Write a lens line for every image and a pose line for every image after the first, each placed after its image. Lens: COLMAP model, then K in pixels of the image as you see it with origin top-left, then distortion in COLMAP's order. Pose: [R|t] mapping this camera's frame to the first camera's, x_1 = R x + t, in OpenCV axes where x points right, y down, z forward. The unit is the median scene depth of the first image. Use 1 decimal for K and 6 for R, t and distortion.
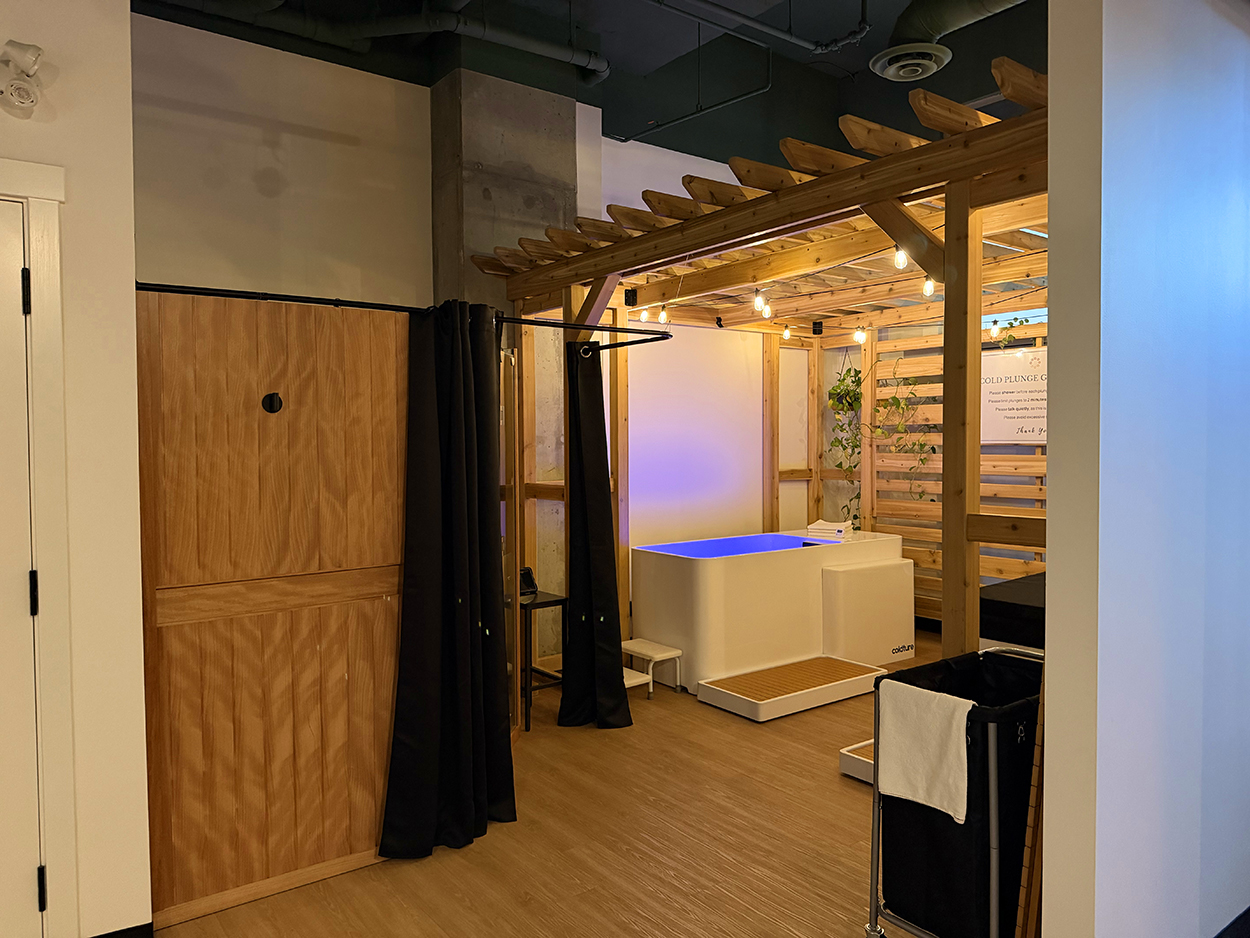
lens RADIAL K [[883.1, 0, 625.0], [0, 883.1, 467.6], [0, 0, 1]] dist [-0.009451, -0.002560]
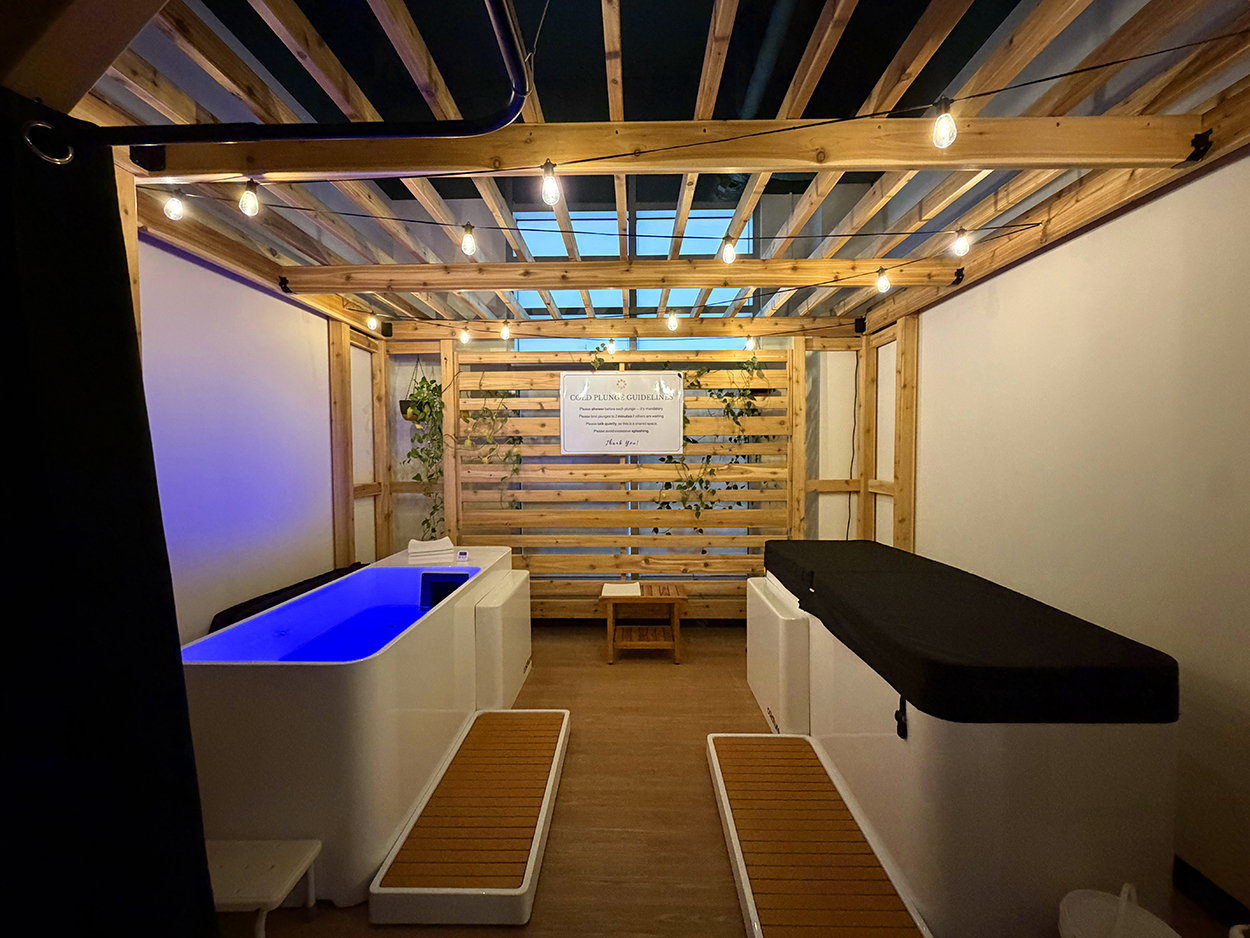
lens RADIAL K [[499.2, 0, 629.7], [0, 499.2, 468.6], [0, 0, 1]] dist [0.001606, -0.000095]
pose [[0.612804, -0.022098, 0.789926, -0.042231], [0.025907, 0.999633, 0.007866, -0.011172], [-0.789810, 0.015645, 0.613152, 0.508025]]
